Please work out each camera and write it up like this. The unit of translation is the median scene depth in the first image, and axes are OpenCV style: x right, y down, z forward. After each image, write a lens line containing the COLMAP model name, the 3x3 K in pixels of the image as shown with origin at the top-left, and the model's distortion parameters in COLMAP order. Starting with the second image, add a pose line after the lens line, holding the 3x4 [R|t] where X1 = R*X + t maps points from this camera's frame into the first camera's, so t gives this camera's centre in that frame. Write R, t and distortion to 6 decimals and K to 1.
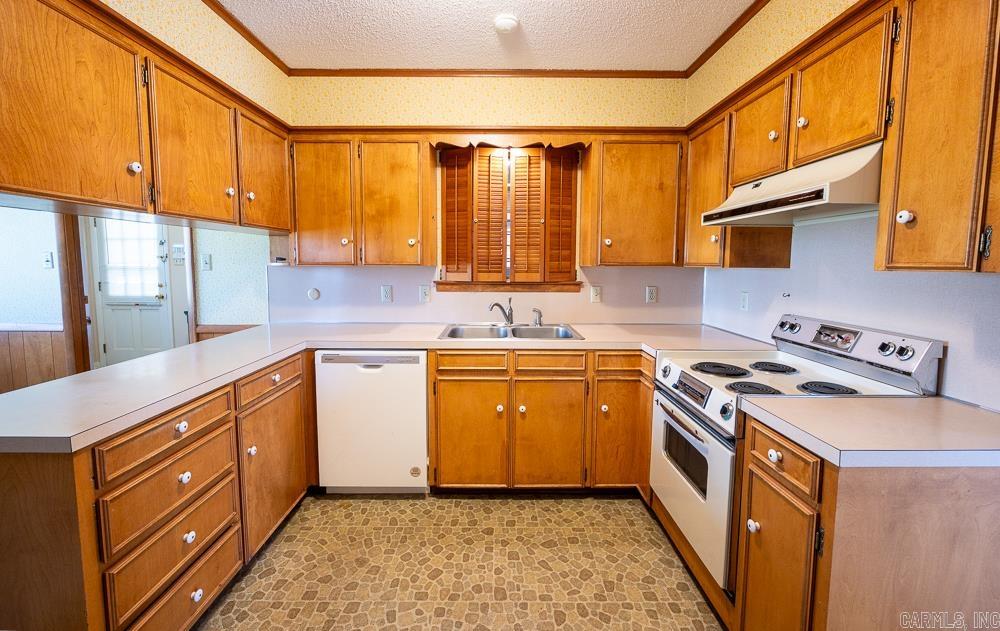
lens RADIAL K [[407.7, 0, 498.4], [0, 407.7, 295.7], [0, 0, 1]] dist [-0.002565, -0.000255]
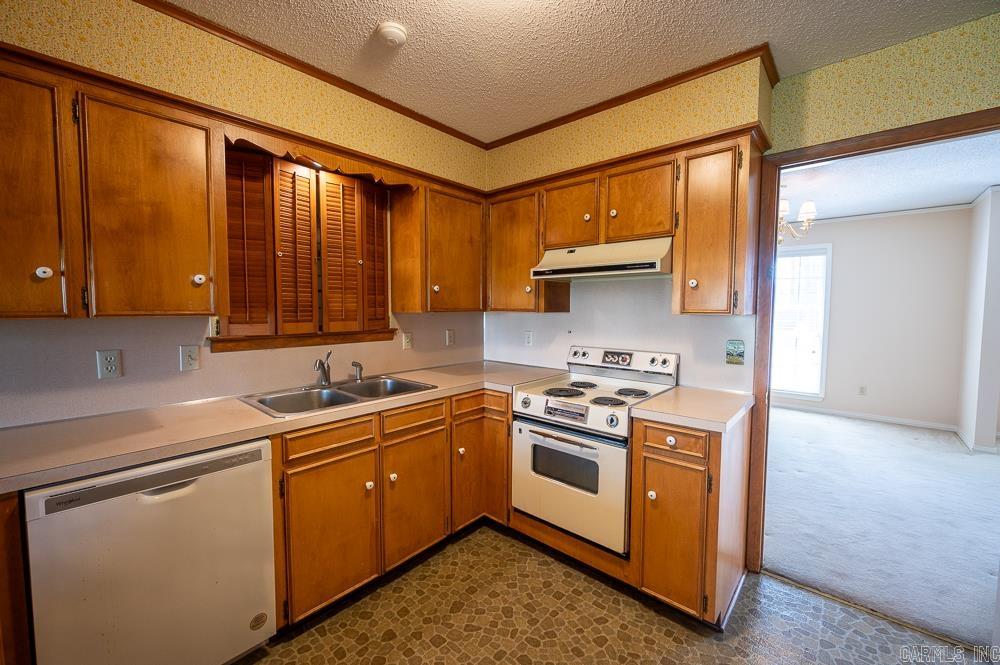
lens RADIAL K [[399.7, 0, 500.3], [0, 399.7, 330.0], [0, 0, 1]] dist [-0.002134, -0.000589]
pose [[0.663730, -0.047510, 0.746462, -0.412194], [0.061490, 0.998069, 0.008849, -0.030754], [-0.745441, 0.040026, 0.665369, 0.246322]]
